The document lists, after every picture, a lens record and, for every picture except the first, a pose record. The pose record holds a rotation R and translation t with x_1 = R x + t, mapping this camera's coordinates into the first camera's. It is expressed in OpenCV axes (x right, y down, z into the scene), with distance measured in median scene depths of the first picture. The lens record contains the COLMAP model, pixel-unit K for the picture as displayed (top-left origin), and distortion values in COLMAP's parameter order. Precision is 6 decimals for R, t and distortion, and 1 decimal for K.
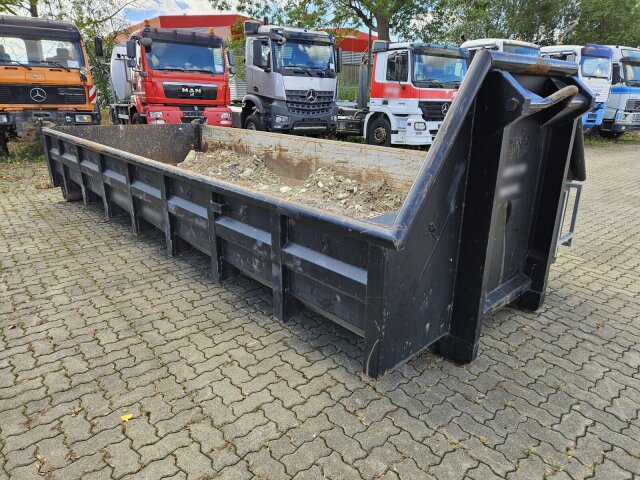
lens RADIAL K [[427.4, 0, 318.2], [0, 427.4, 231.3], [0, 0, 1]] dist [0.079678, -0.067851]
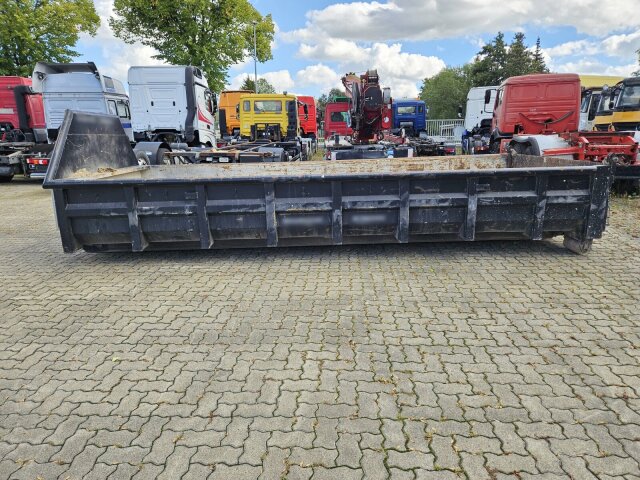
lens RADIAL K [[427.4, 0, 318.2], [0, 427.4, 231.3], [0, 0, 1]] dist [0.079678, -0.067851]
pose [[-0.675835, 0.162714, -0.718868, 0.529715], [-0.210336, 0.892192, 0.399691, -0.367886], [0.706403, 0.421329, -0.568750, 1.244725]]
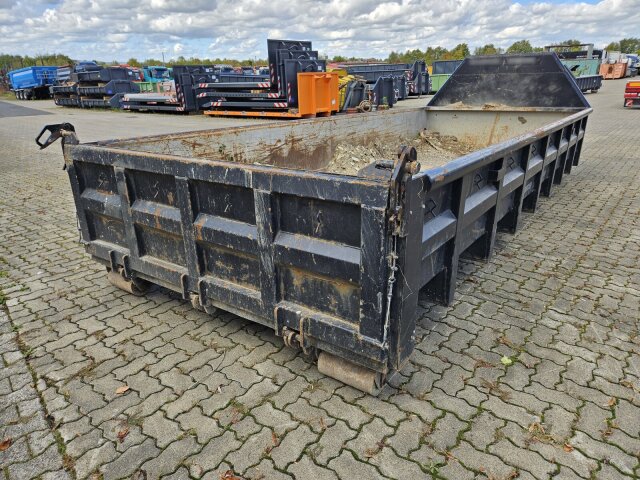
lens RADIAL K [[429.2, 0, 318.9], [0, 429.2, 234.8], [0, 0, 1]] dist [0.075853, -0.065750]
pose [[-0.190018, -0.332693, 0.923693, -0.782837], [0.305835, 0.873962, 0.377696, -0.290295], [-0.932930, 0.354267, -0.064320, 0.963185]]
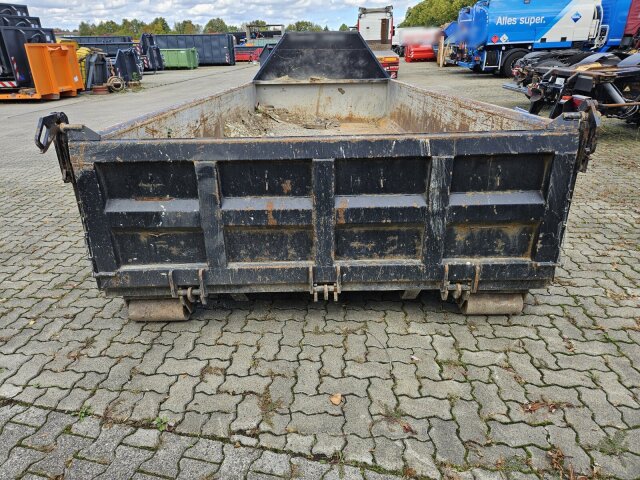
lens RADIAL K [[427.4, 0, 318.2], [0, 427.4, 231.3], [0, 0, 1]] dist [0.079678, -0.067851]
pose [[-0.722761, -0.262456, 0.639322, -0.644539], [0.213252, 0.795243, 0.567549, -0.365825], [-0.657373, 0.546539, -0.518802, 1.208264]]
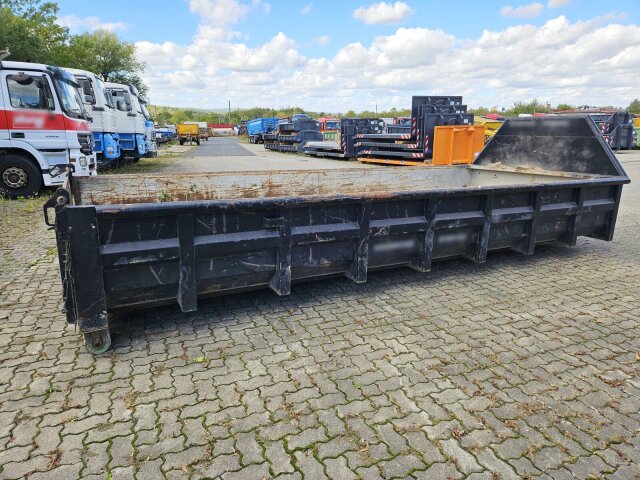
lens RADIAL K [[427.4, 0, 318.2], [0, 427.4, 231.3], [0, 0, 1]] dist [0.079678, -0.067851]
pose [[0.268840, -0.226102, 0.936271, -0.878359], [0.285447, 0.947092, 0.146752, -0.186072], [-0.919916, 0.227803, 0.319156, 0.562545]]
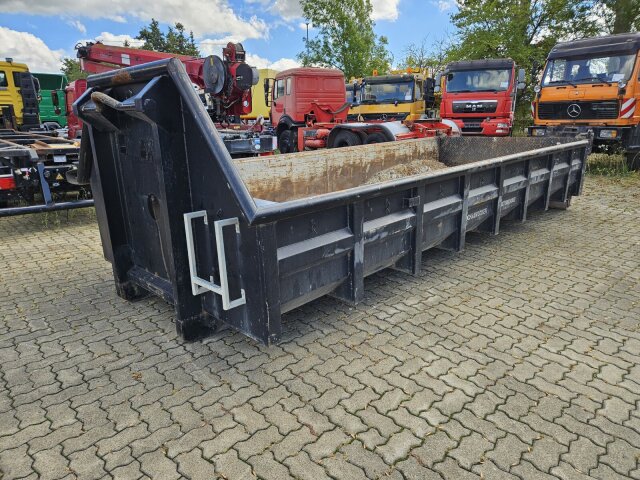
lens RADIAL K [[426.1, 0, 324.0], [0, 426.1, 238.7], [0, 0, 1]] dist [0.075377, -0.068448]
pose [[0.041836, 0.258538, -0.965095, 0.627624], [-0.280697, 0.930078, 0.236989, -0.143898], [0.958884, 0.260985, 0.111481, 0.537021]]
